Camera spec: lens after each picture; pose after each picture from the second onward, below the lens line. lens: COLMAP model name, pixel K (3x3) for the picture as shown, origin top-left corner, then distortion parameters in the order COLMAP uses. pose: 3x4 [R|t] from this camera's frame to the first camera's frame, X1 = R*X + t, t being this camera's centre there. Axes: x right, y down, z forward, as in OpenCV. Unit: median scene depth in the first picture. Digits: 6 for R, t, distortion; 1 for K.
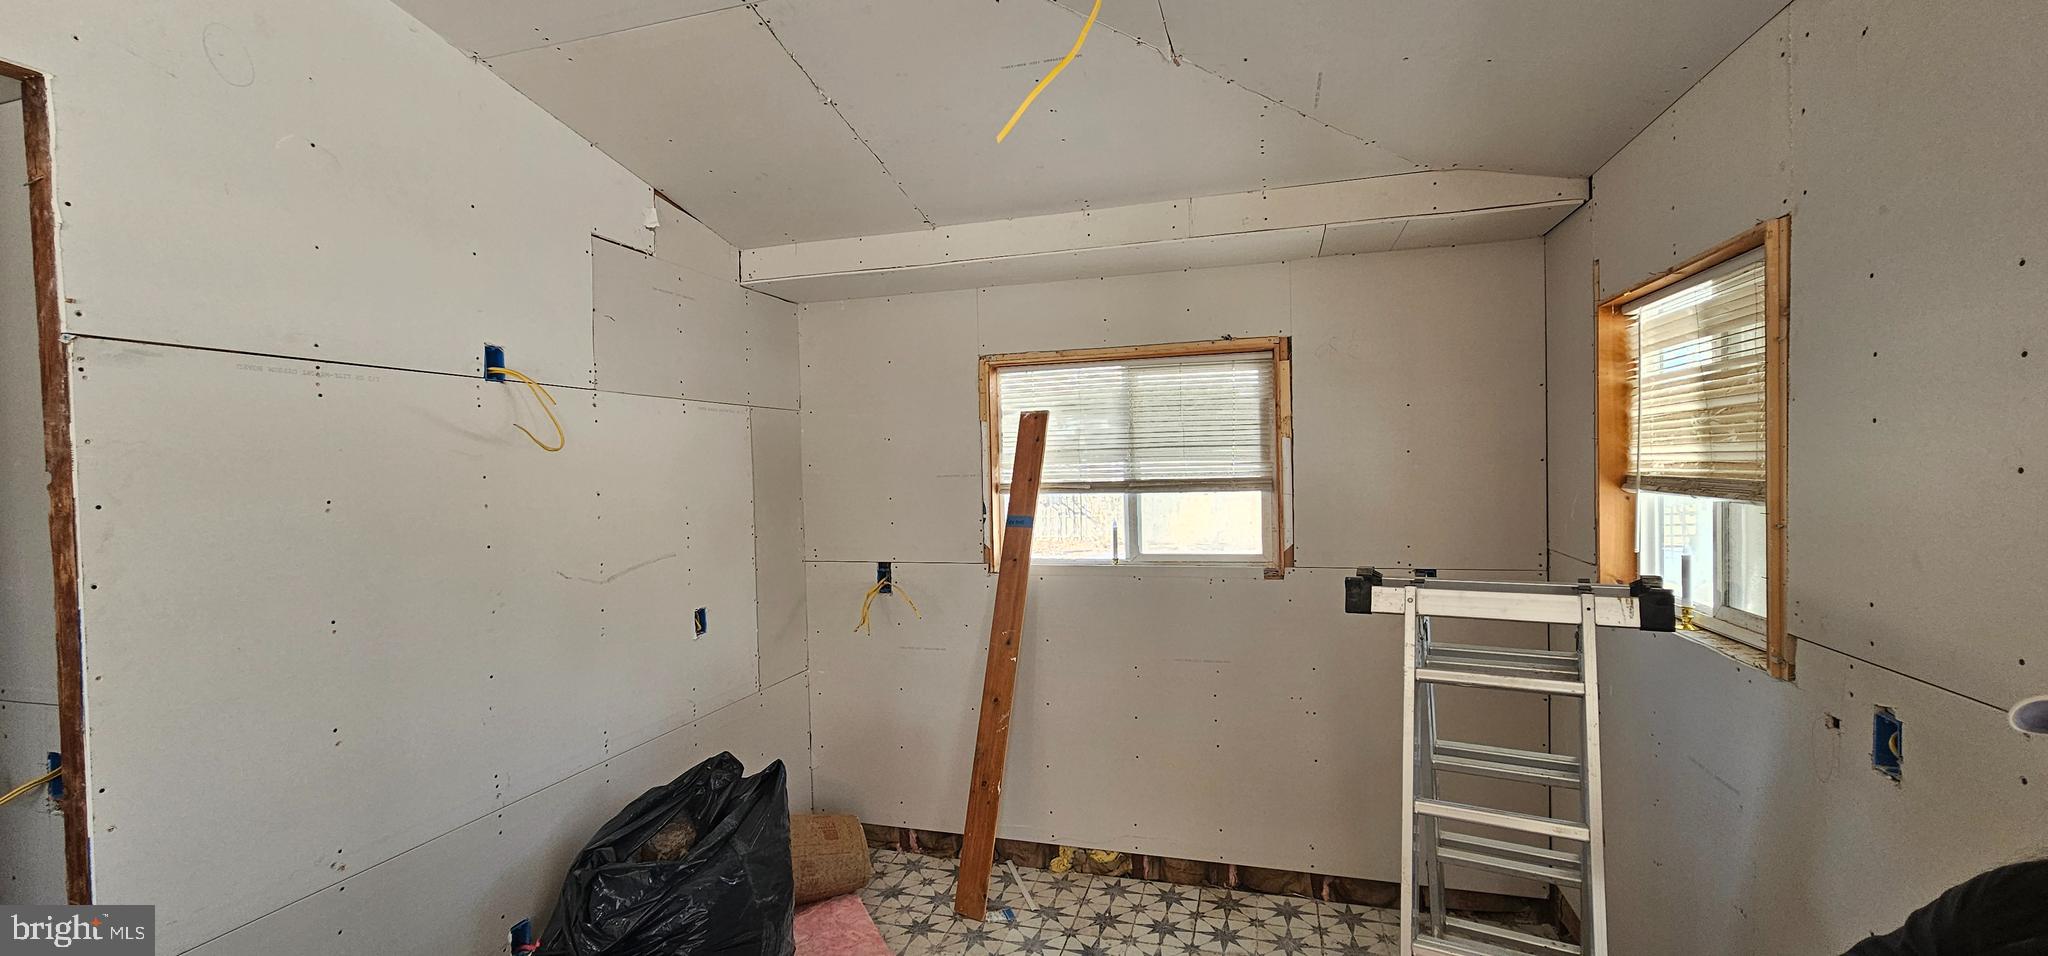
lens RADIAL K [[831.2, 0, 1018.0], [0, 831.2, 487.7], [0, 0, 1]] dist [-0.000031, 0.000351]
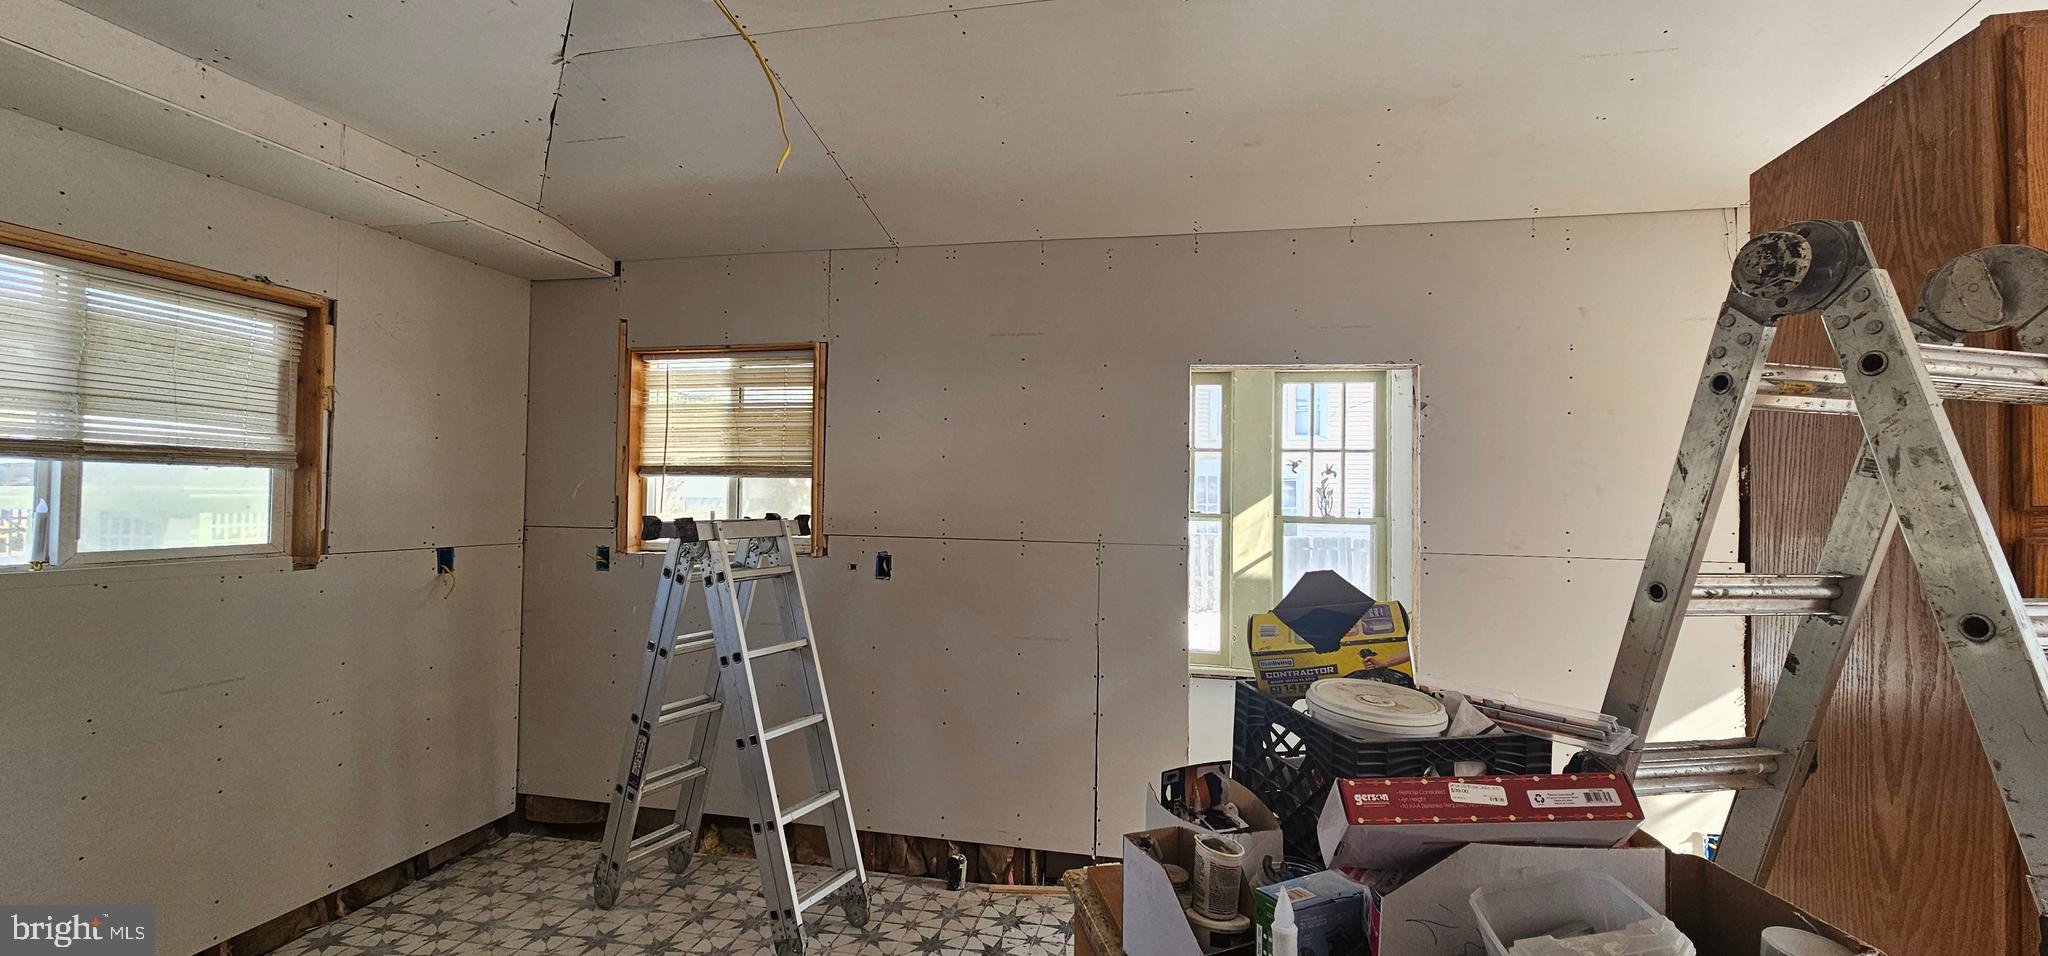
lens RADIAL K [[831.2, 0, 1017.9], [0, 831.2, 480.3], [0, 0, 1]] dist [-0.000031, 0.000351]
pose [[-0.063289, 0.047220, 0.996877, -0.609016], [0.016369, 0.998795, -0.046271, 0.068998], [-0.997861, 0.013390, -0.063986, 0.304654]]
